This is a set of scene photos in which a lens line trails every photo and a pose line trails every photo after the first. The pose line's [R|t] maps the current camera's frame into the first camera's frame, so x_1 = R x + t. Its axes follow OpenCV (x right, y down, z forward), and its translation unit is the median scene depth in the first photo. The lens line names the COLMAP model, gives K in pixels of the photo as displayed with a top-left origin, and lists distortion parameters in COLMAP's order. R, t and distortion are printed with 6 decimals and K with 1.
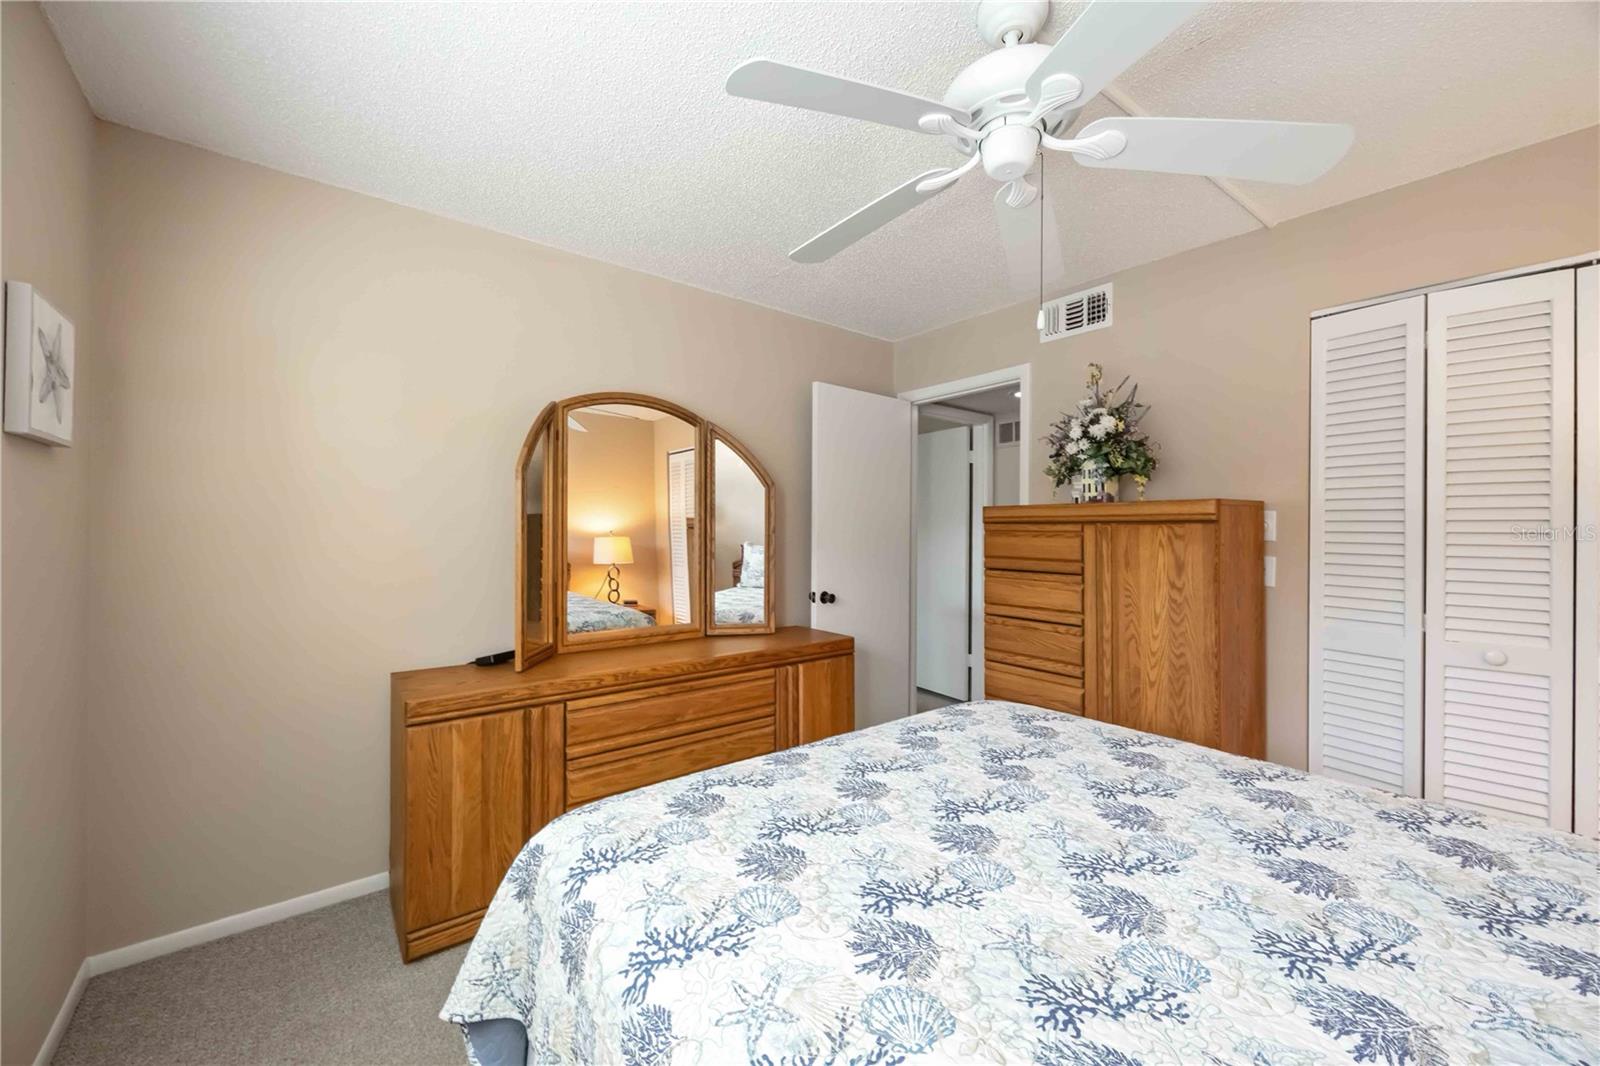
lens RADIAL K [[626.6, 0, 810.0], [0, 626.6, 524.8], [0, 0, 1]] dist [0.000220, 0.000021]
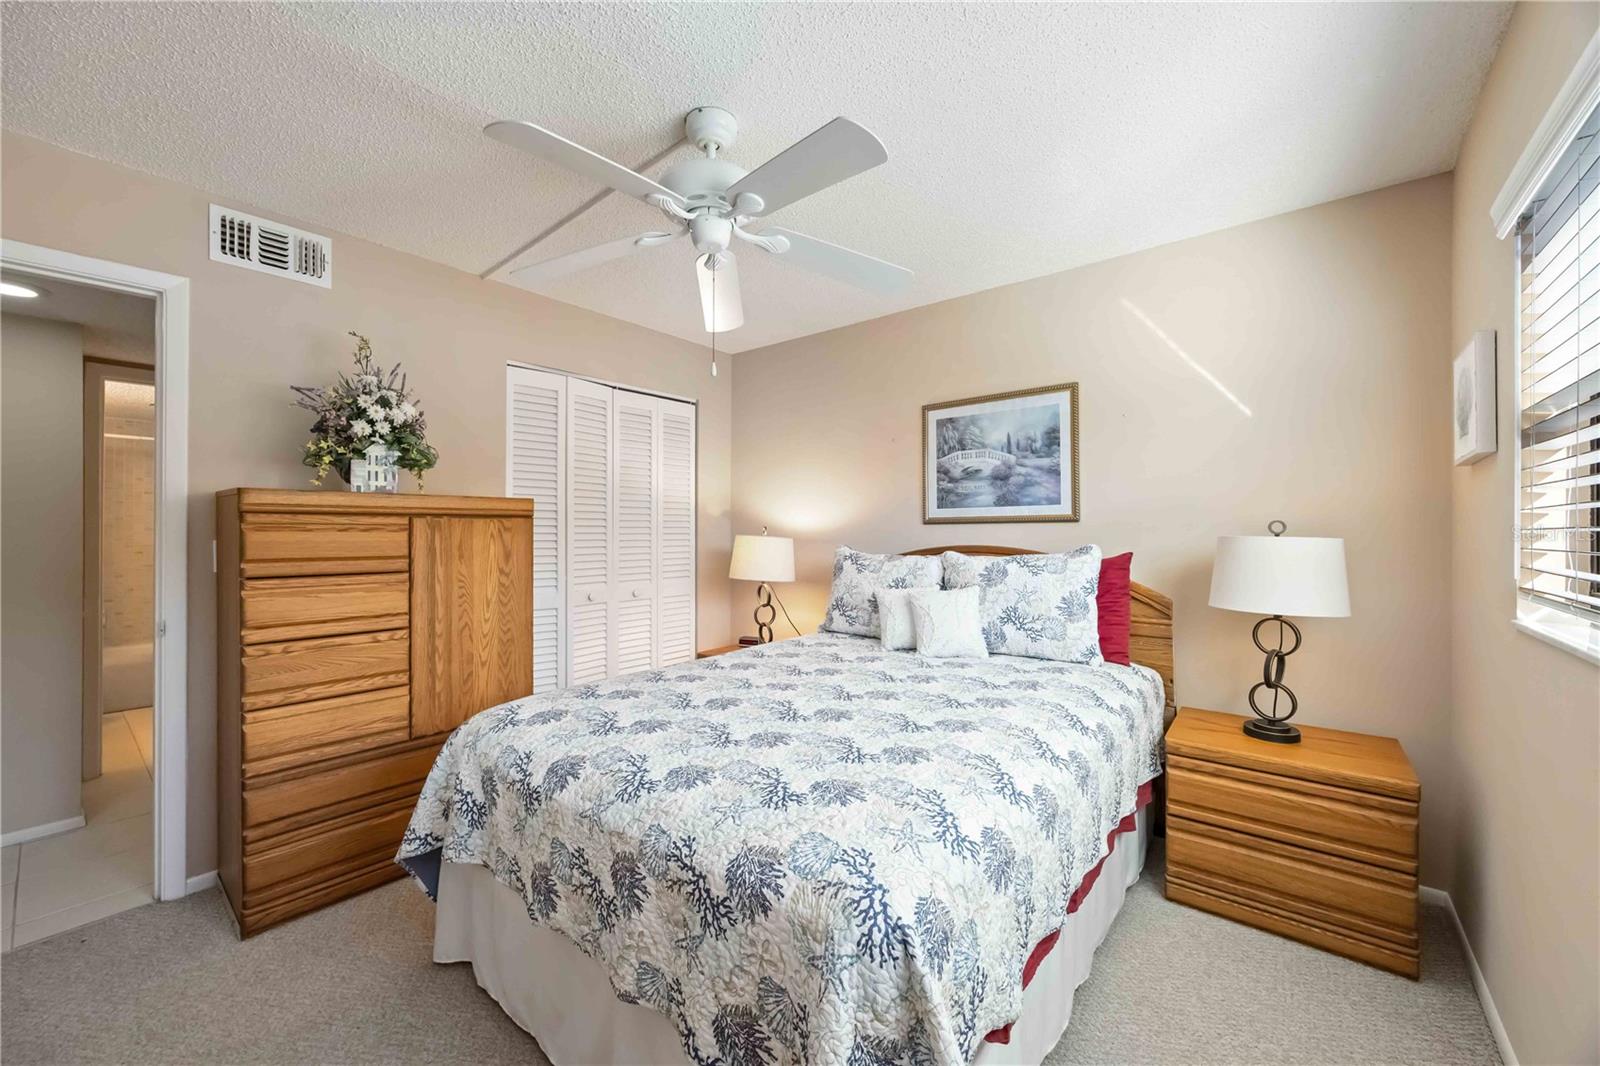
lens RADIAL K [[626.6, 0, 798.6], [0, 626.6, 527.7], [0, 0, 1]] dist [0.000220, 0.000021]
pose [[-0.214470, 0.001035, 0.976730, -0.636312], [-0.004465, 0.999988, -0.002040, 0.015889], [-0.976720, -0.004799, -0.214462, 0.691180]]
